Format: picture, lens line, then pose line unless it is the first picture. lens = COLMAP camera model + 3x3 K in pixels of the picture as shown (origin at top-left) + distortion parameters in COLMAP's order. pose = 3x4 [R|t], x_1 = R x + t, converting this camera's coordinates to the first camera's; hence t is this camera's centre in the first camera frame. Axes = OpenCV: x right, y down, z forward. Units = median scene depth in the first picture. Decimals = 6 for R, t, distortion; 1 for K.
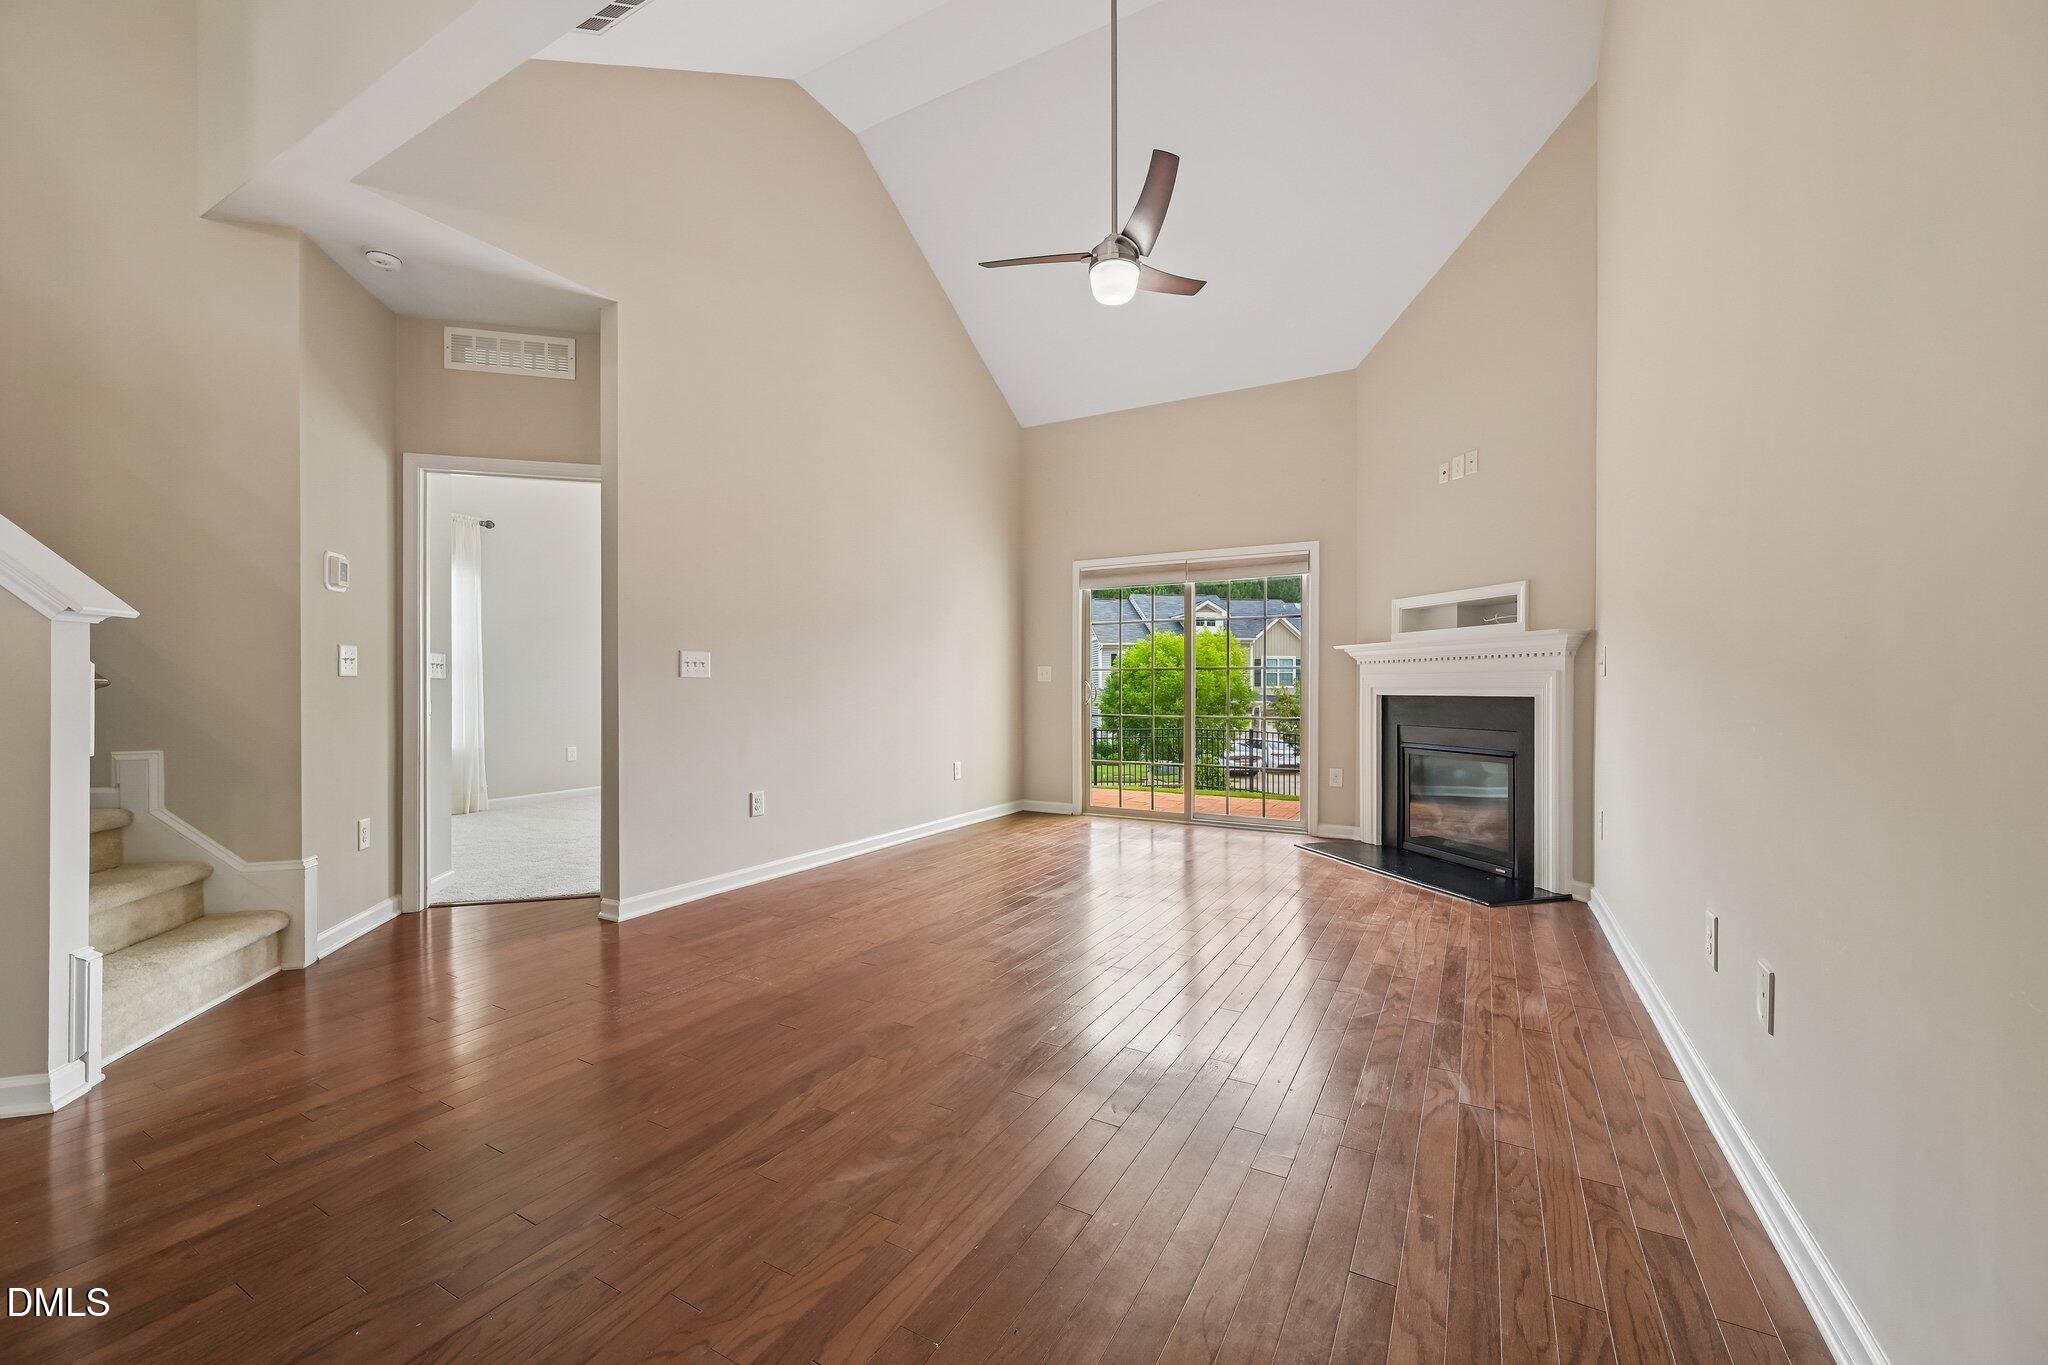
lens RADIAL K [[803.5, 0, 1017.9], [0, 803.5, 686.1], [0, 0, 1]] dist [-0.000595, -0.000013]
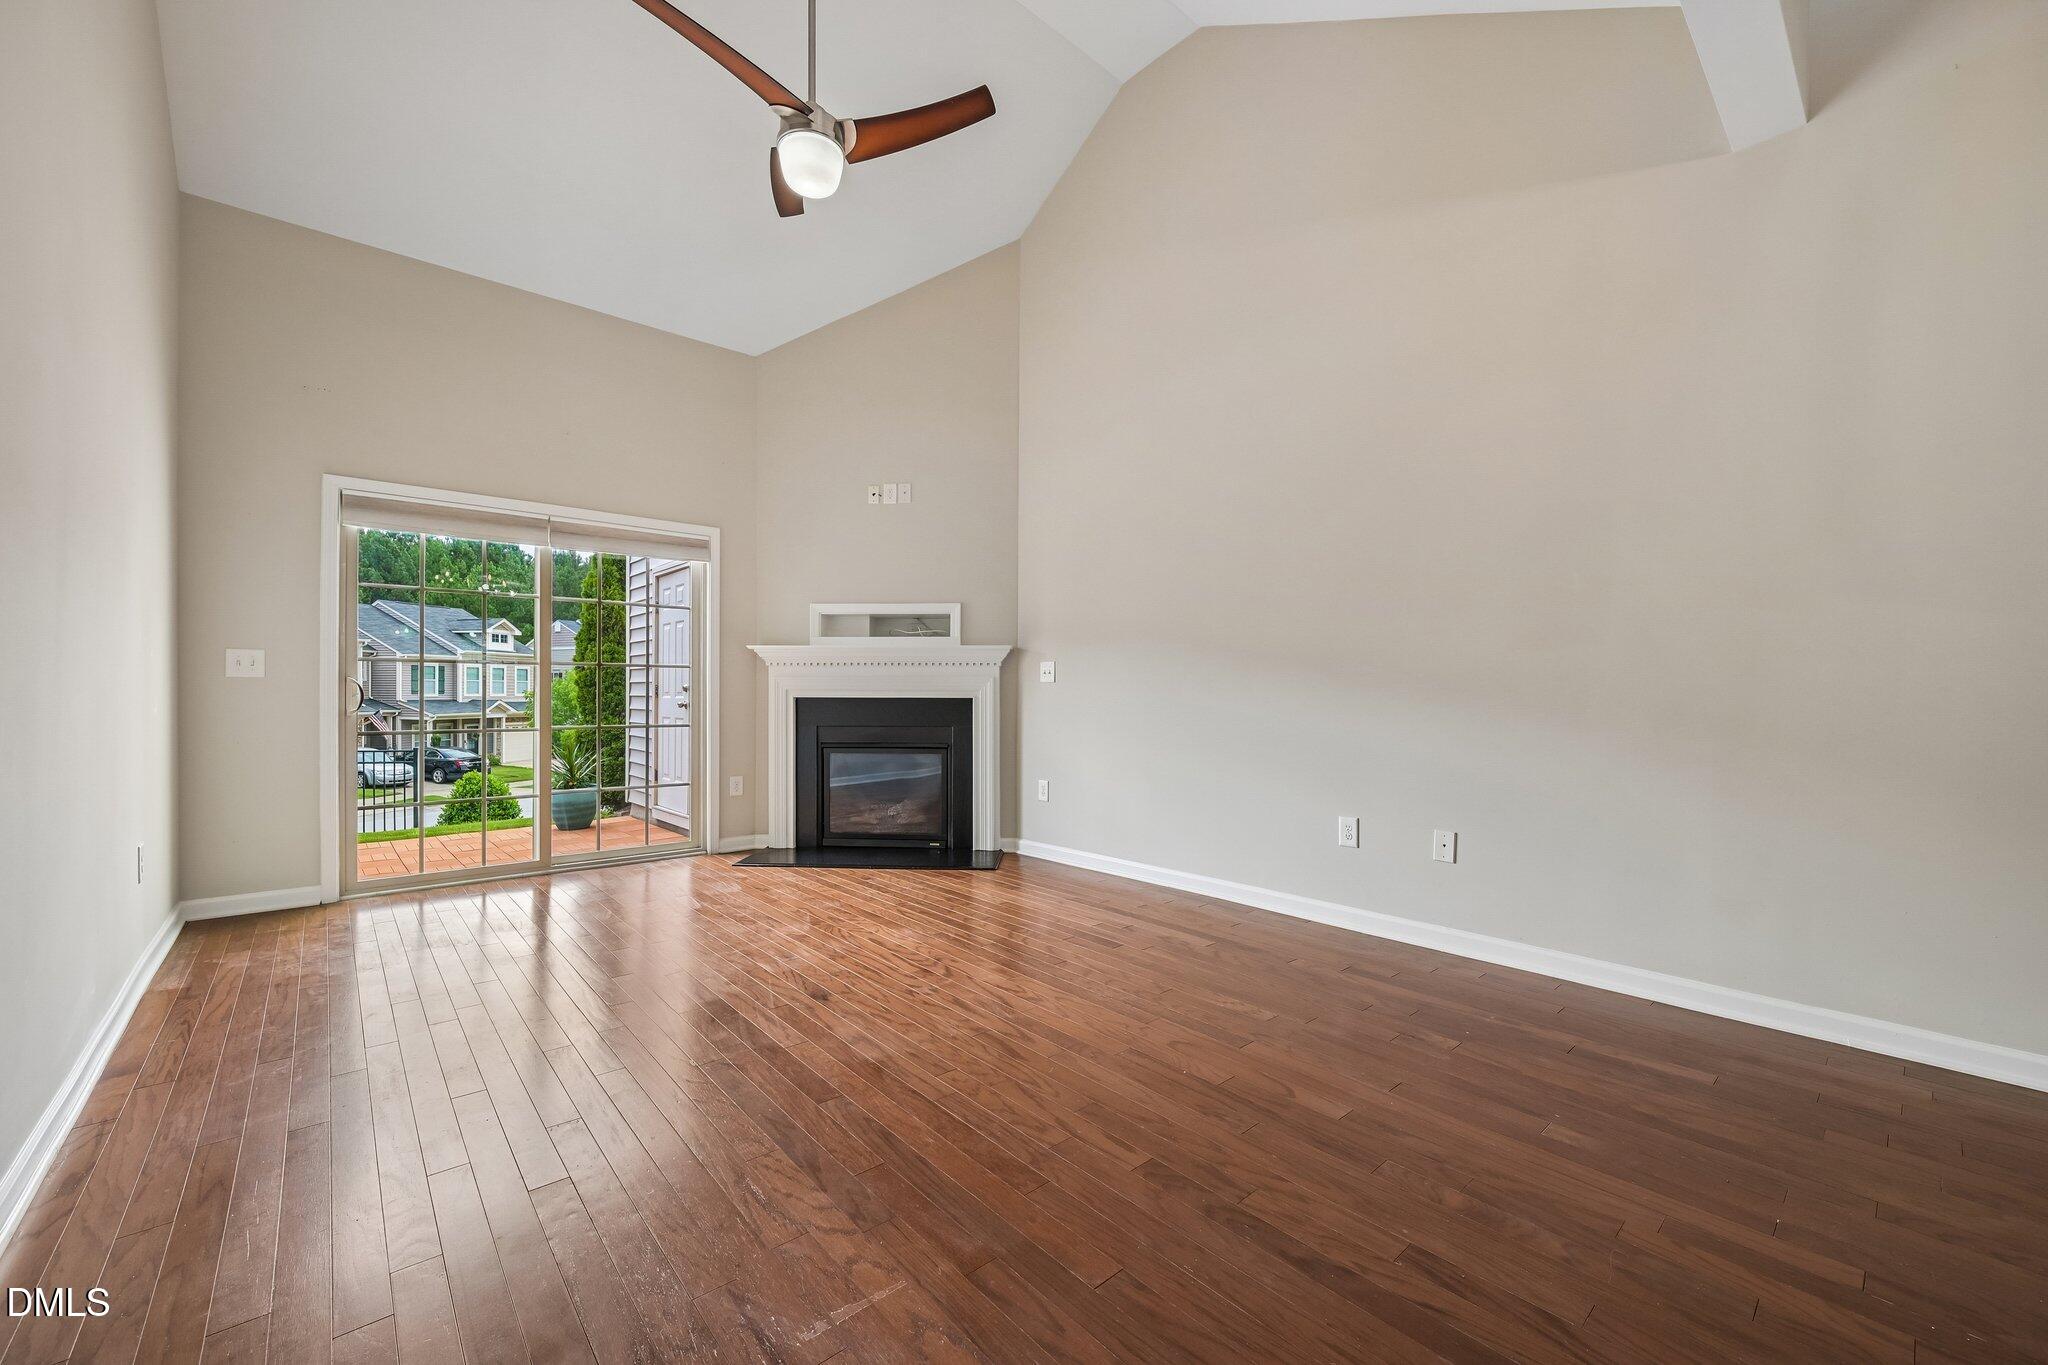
lens RADIAL K [[803.5, 0, 1017.6], [0, 803.5, 689.9], [0, 0, 1]] dist [-0.000595, -0.000013]
pose [[0.332338, 0.002368, 0.943157, -0.428464], [-0.006435, 0.999979, -0.000243, 0.000180], [-0.943138, -0.005988, 0.332347, 0.436703]]
